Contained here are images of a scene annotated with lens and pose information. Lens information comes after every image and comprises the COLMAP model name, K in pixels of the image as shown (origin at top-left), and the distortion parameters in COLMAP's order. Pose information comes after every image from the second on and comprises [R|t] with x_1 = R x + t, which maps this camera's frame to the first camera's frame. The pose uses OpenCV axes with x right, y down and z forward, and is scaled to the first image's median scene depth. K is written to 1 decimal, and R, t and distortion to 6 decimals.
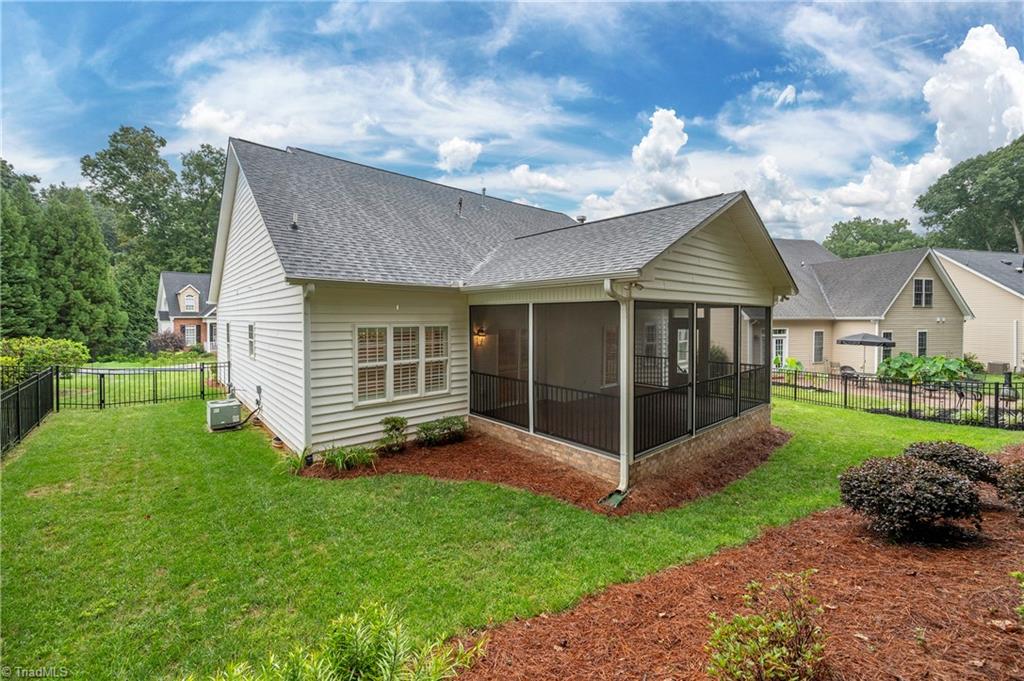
lens RADIAL K [[407.2, 0, 511.3], [0, 407.2, 326.0], [0, 0, 1]] dist [-0.000802, -0.000183]
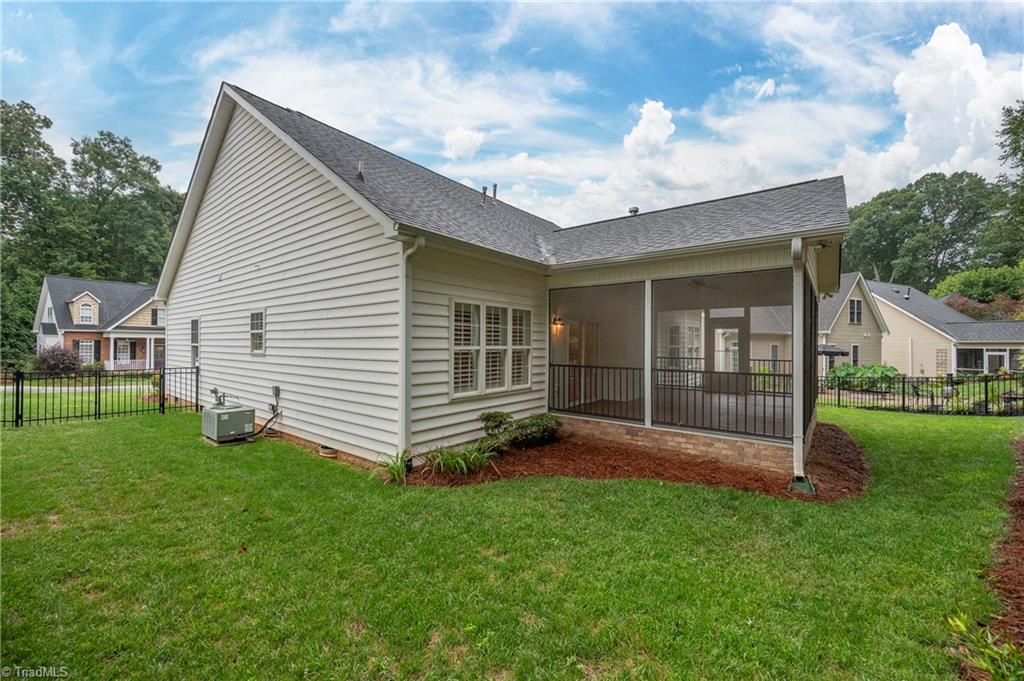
lens RADIAL K [[399.8, 0, 511.5], [0, 399.8, 343.7], [0, 0, 1]] dist [-0.000732, 0.000375]
pose [[0.983527, 0.006376, 0.180647, -0.345857], [-0.002514, 0.999764, -0.021599, 0.088116], [-0.180742, 0.020789, 0.983311, 0.164396]]
